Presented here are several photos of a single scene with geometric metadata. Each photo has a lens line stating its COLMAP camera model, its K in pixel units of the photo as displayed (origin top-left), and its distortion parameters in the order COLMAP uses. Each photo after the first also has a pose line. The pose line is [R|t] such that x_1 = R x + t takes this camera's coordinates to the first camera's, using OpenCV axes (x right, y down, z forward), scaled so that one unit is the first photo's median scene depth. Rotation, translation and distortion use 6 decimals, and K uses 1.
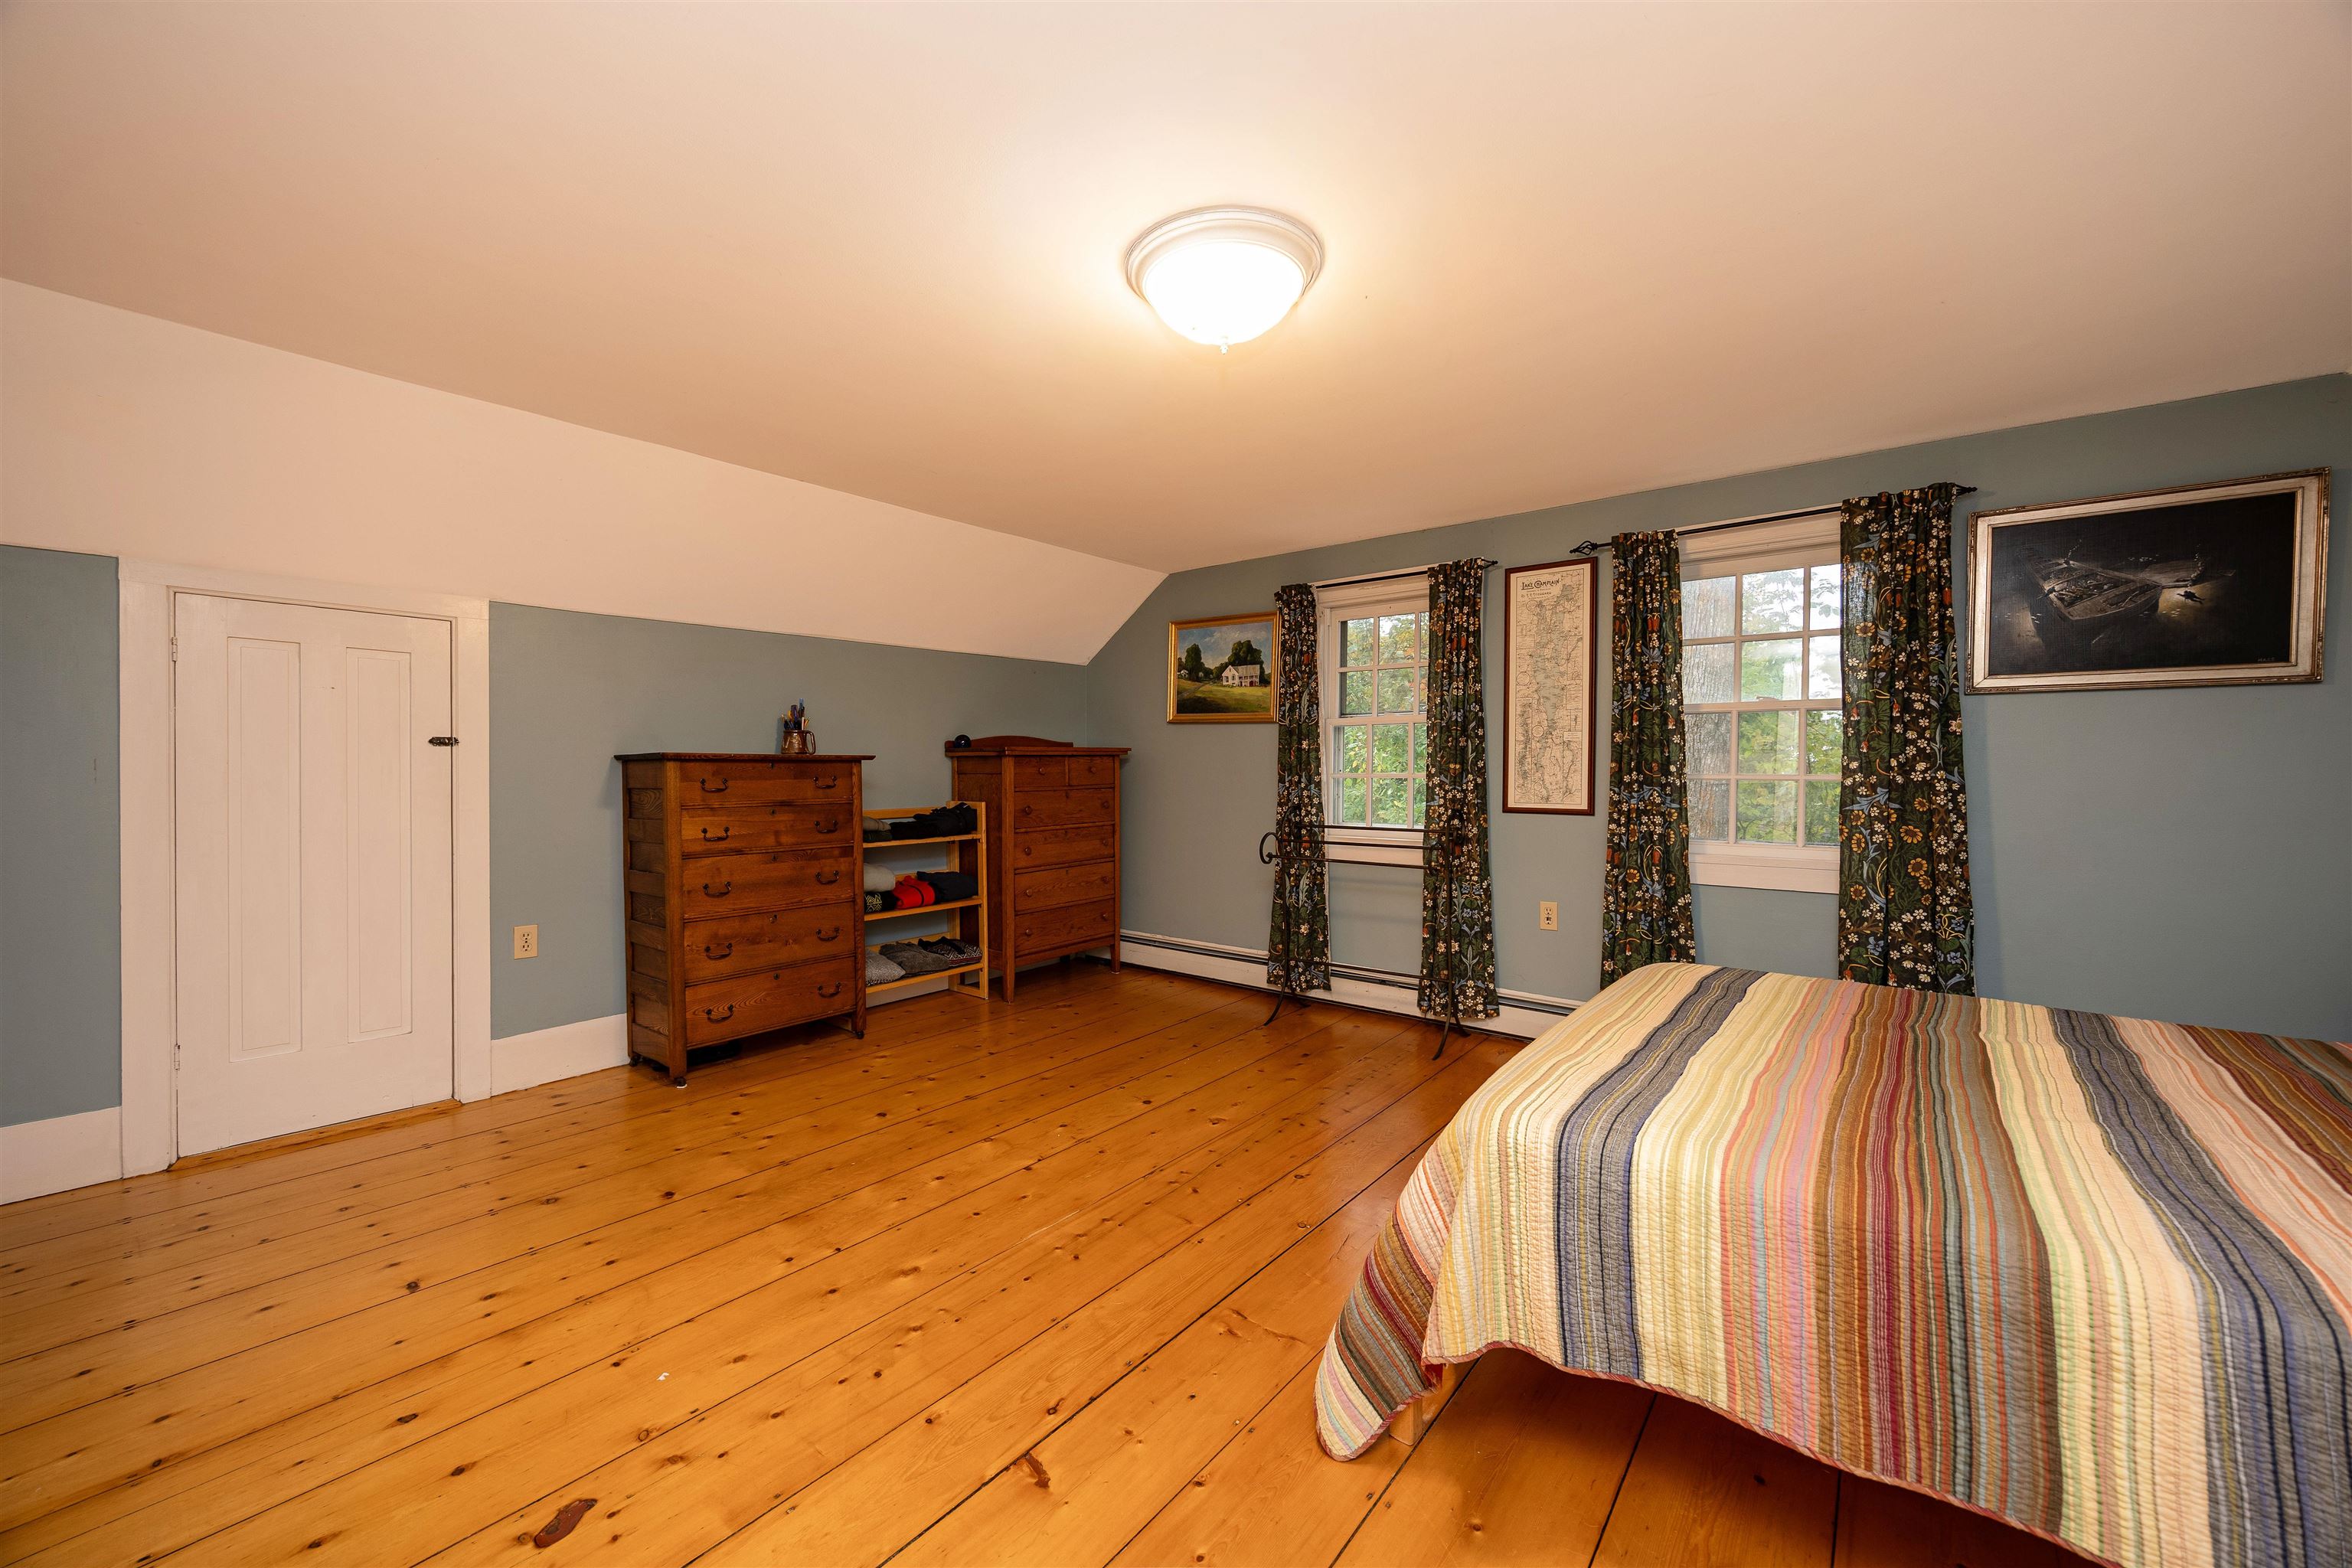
lens RADIAL K [[897.5, 0, 1174.8], [0, 897.5, 782.0], [0, 0, 1]] dist [-0.006944, 0.000697]
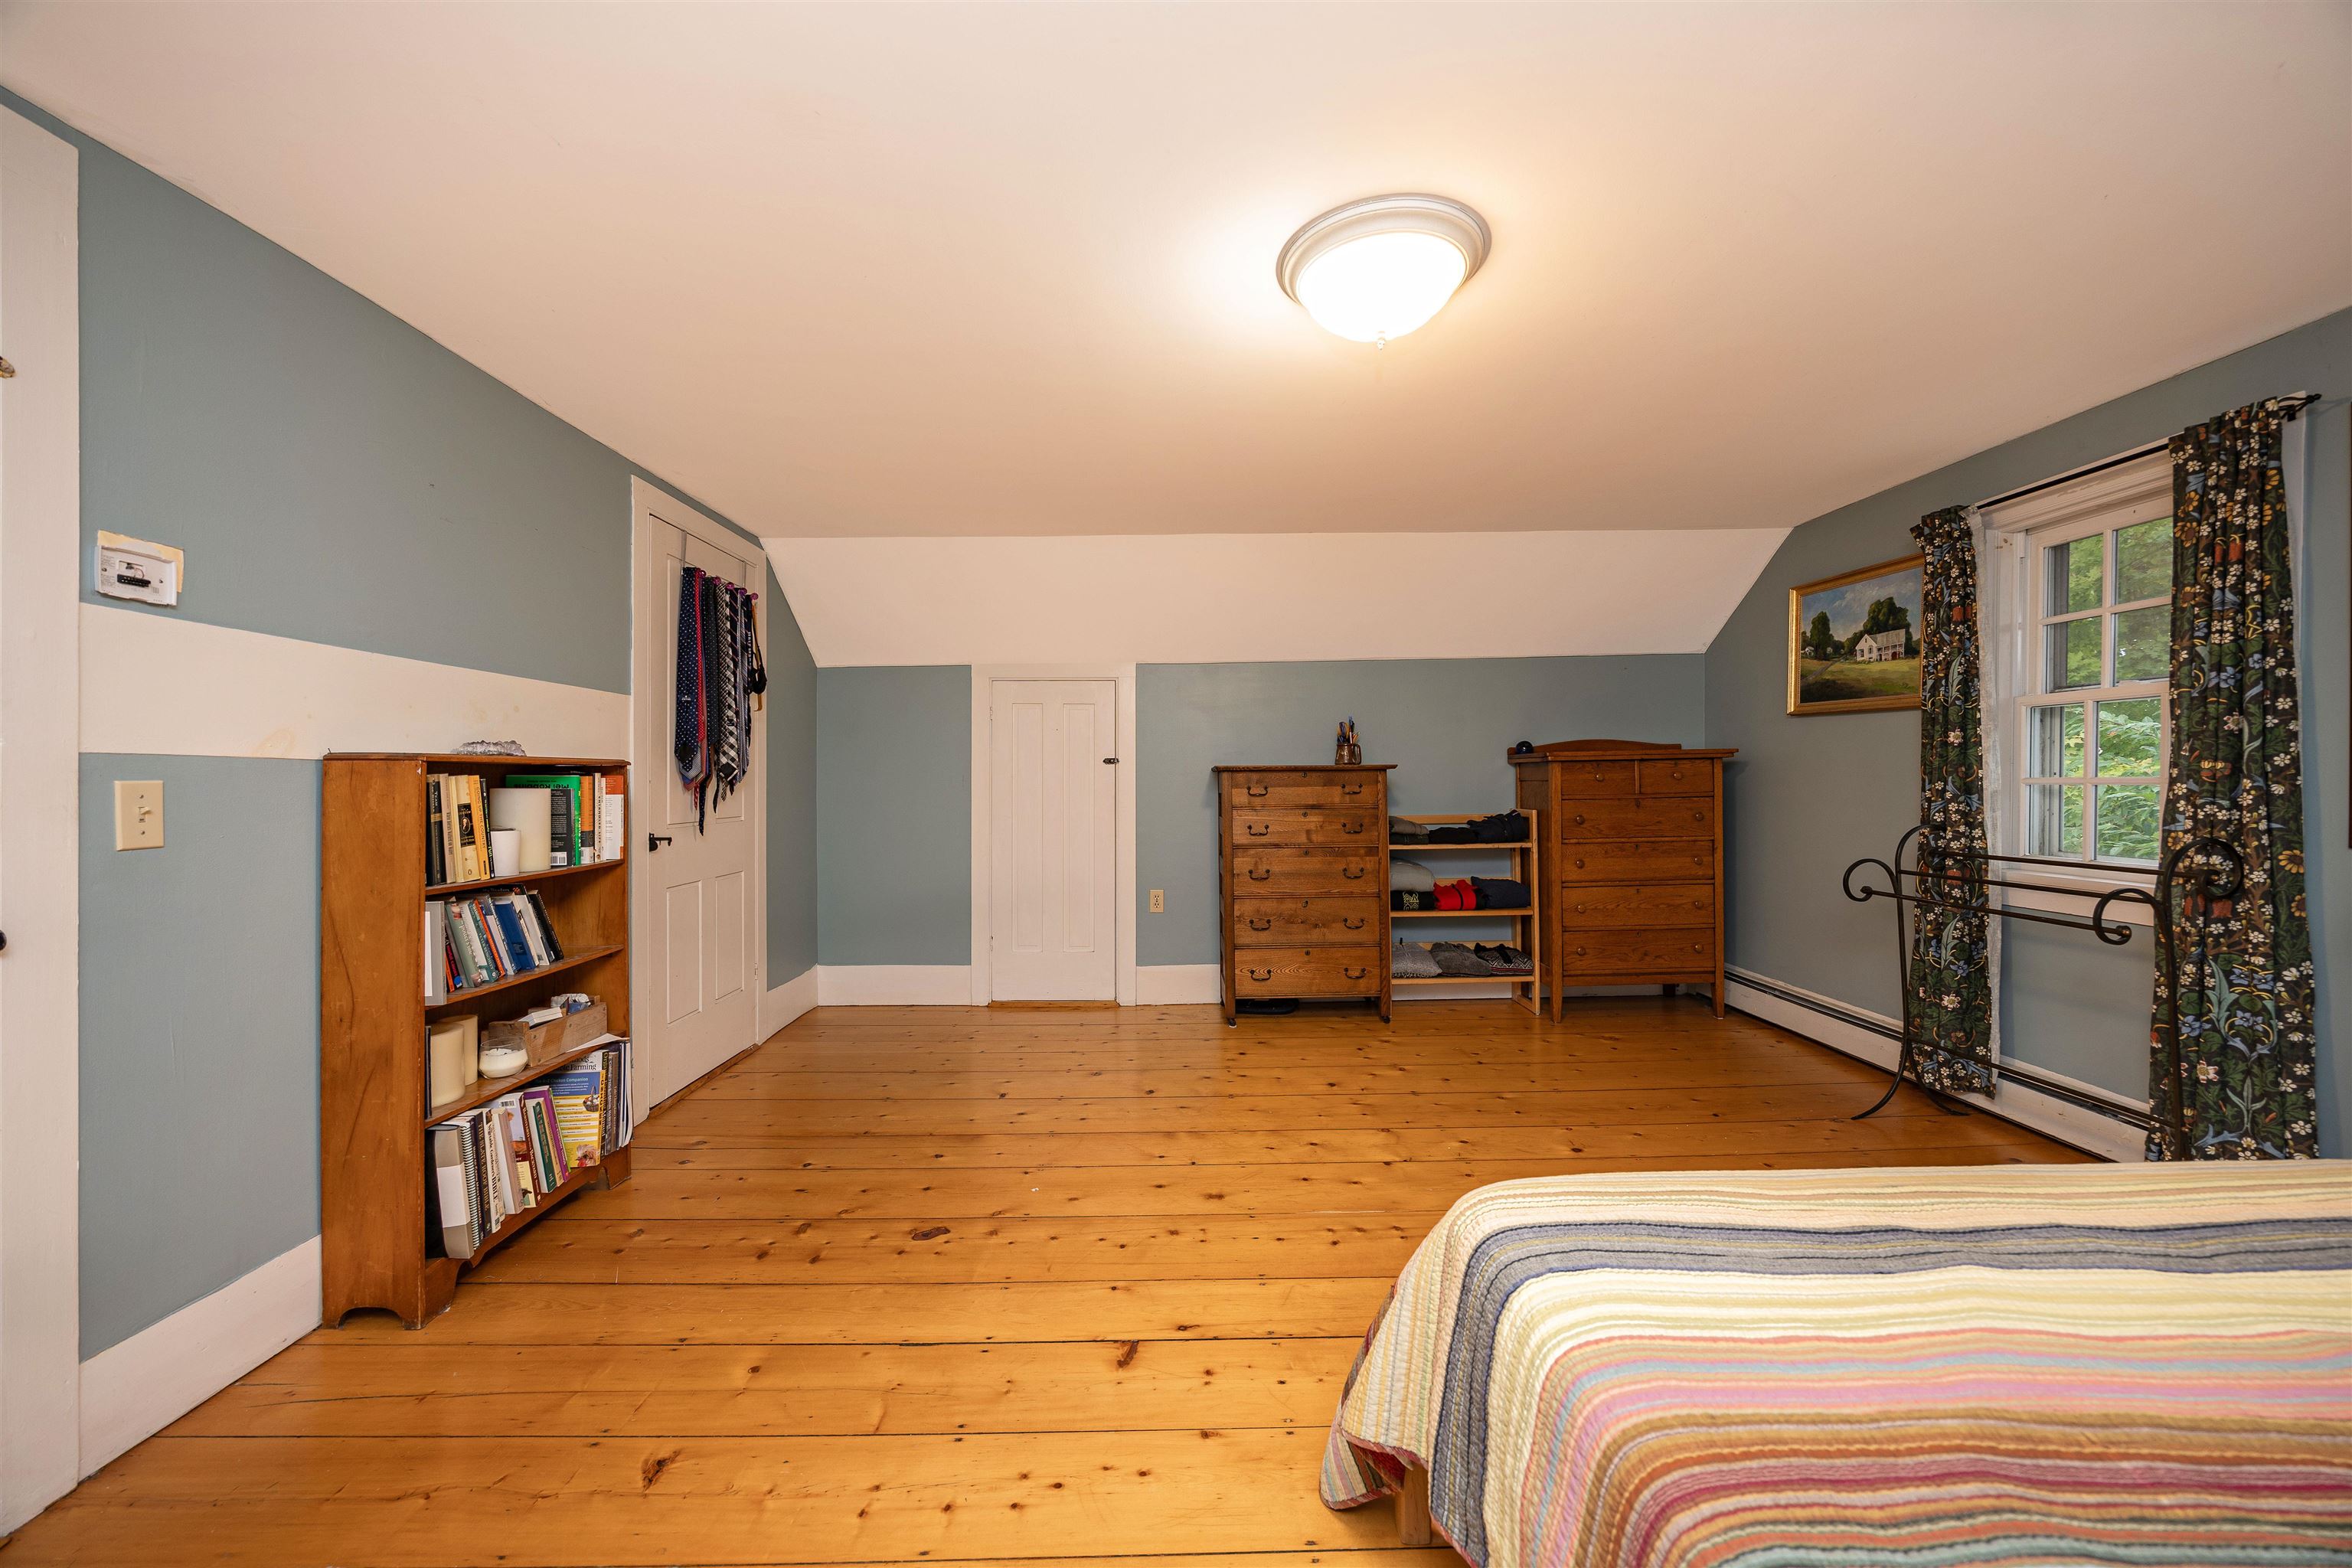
lens RADIAL K [[882.0, 0, 1170.0], [0, 882.0, 782.8], [0, 0, 1]] dist [-0.009652, 0.001156]
pose [[0.636632, -0.002840, -0.771163, 0.320058], [-0.002223, 0.999982, -0.005518, -0.001132], [0.771165, 0.005227, 0.636614, 0.109188]]
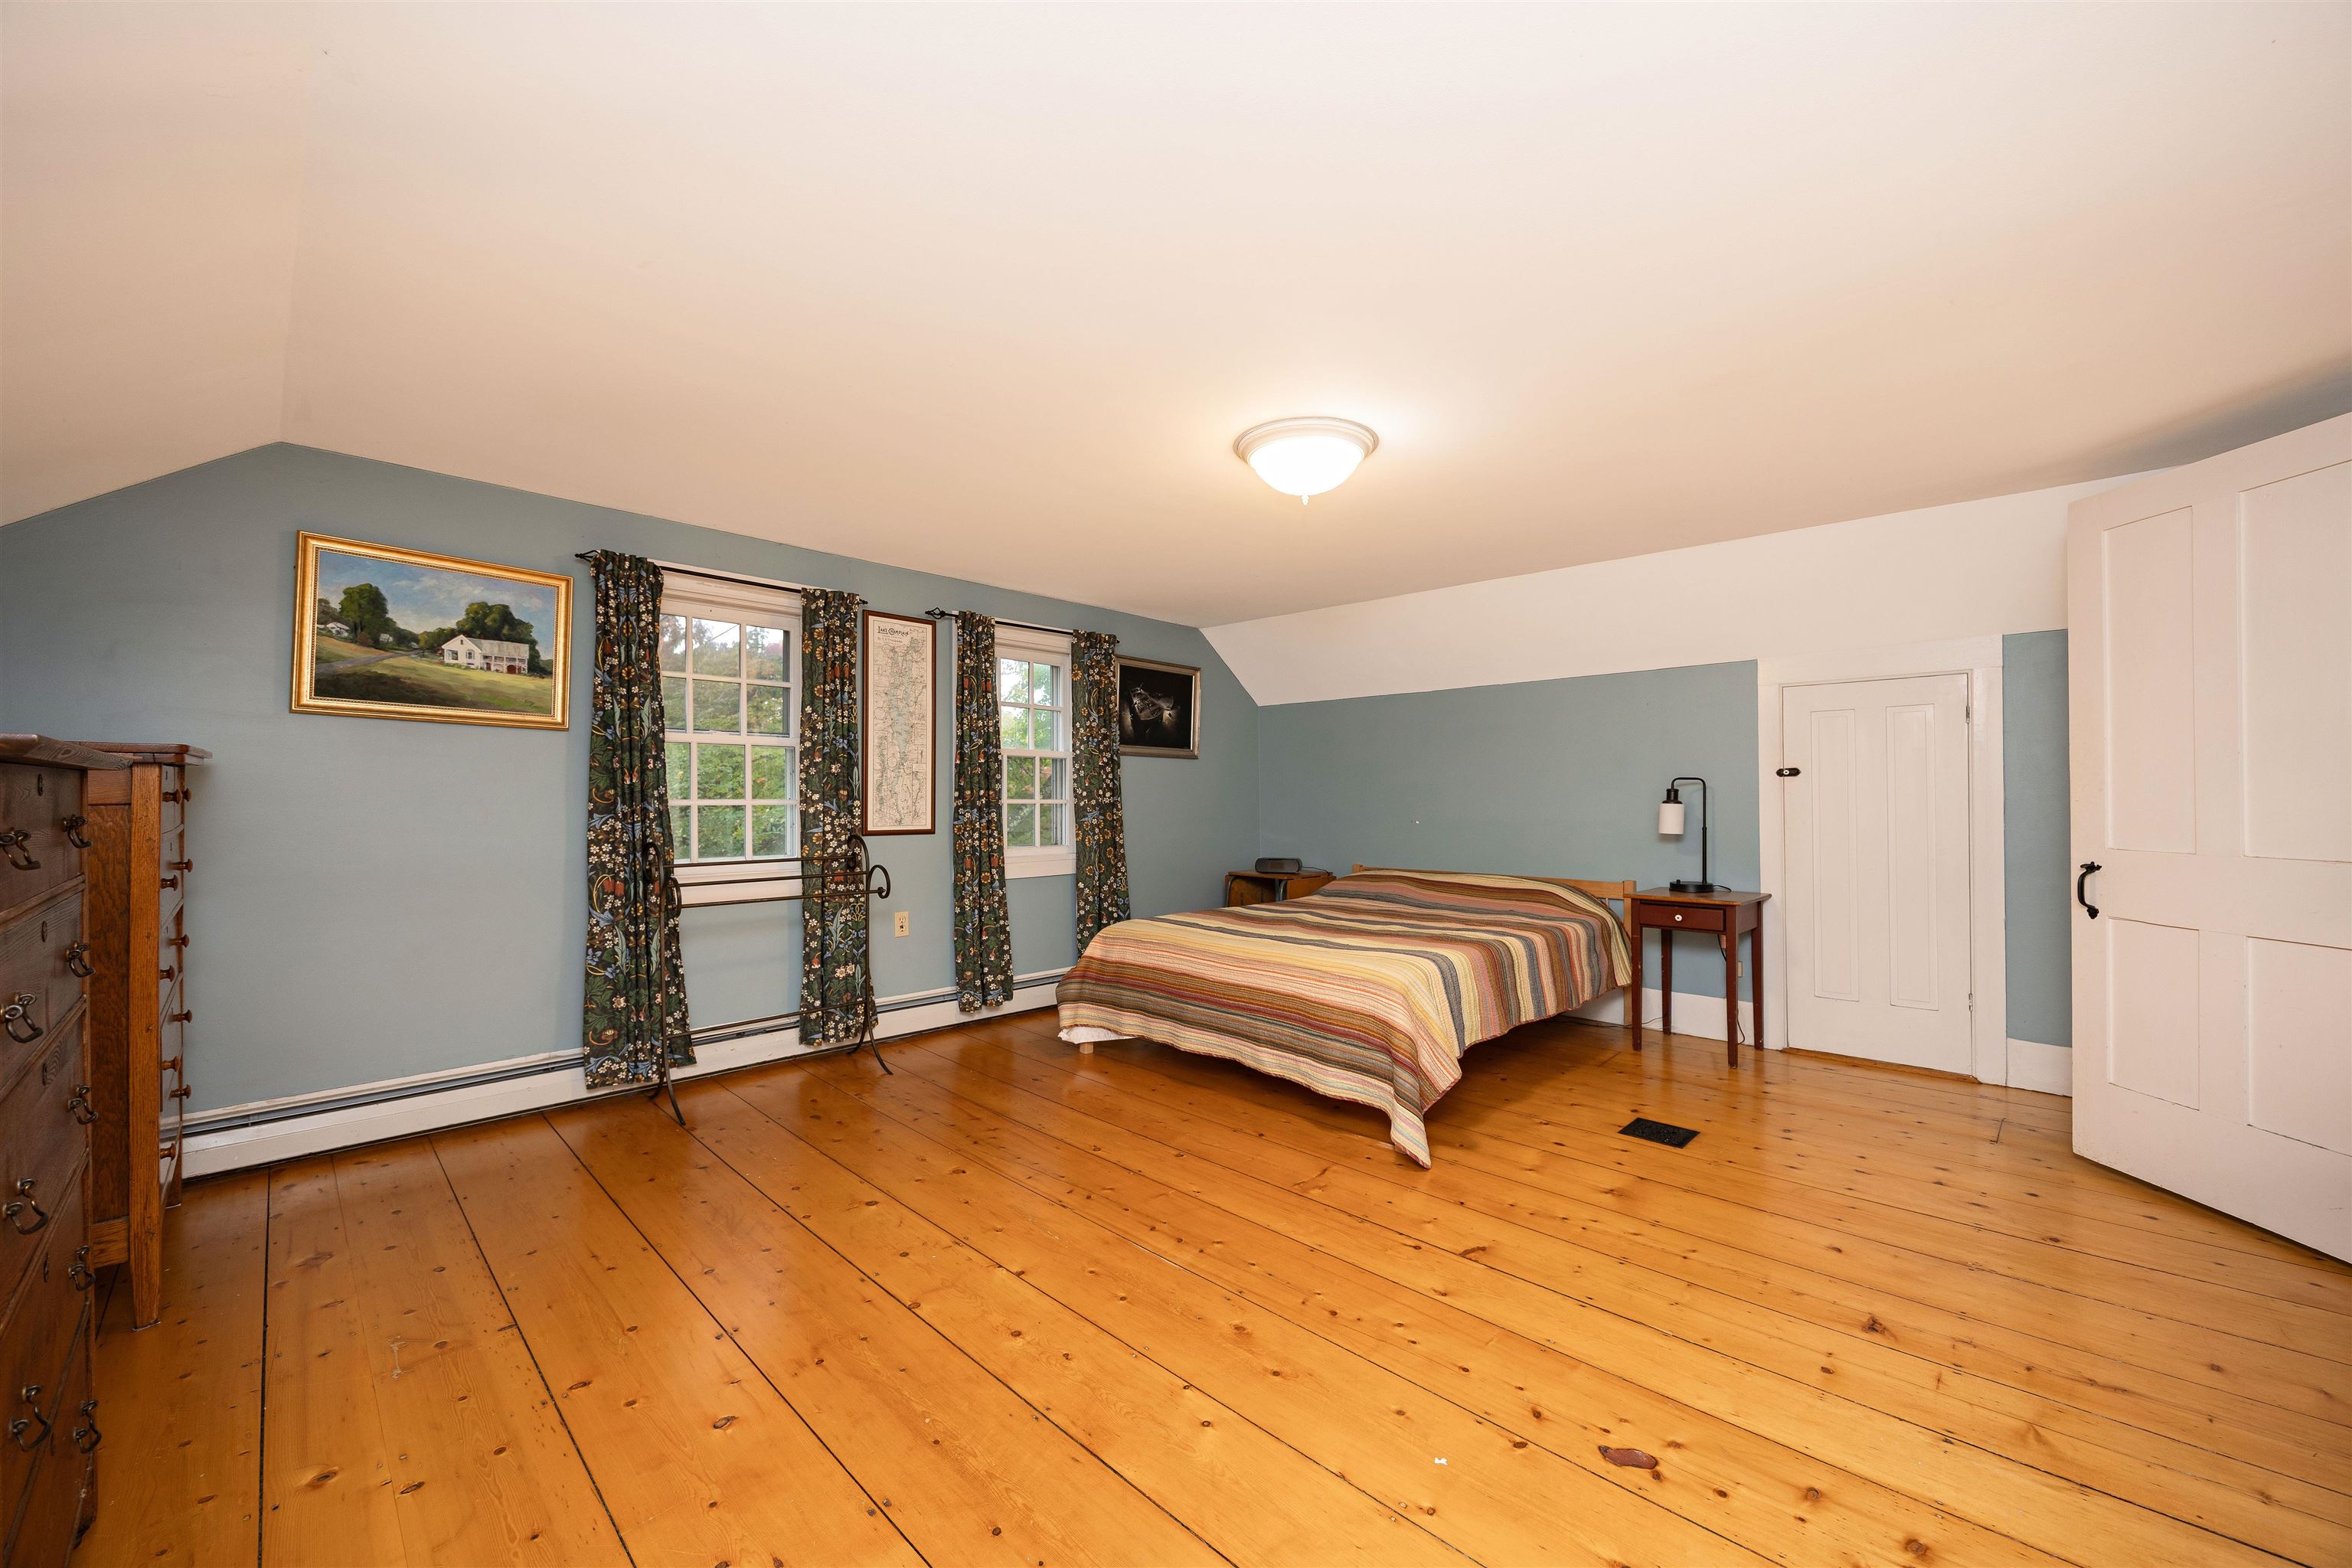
lens RADIAL K [[897.5, 0, 1191.1], [0, 897.5, 801.0], [0, 0, 1]] dist [-0.006944, 0.000697]
pose [[0.075367, -0.005378, 0.997141, -0.680497], [0.011801, 0.999920, 0.004501, -0.008216], [-0.997086, 0.011428, 0.075424, 0.533913]]
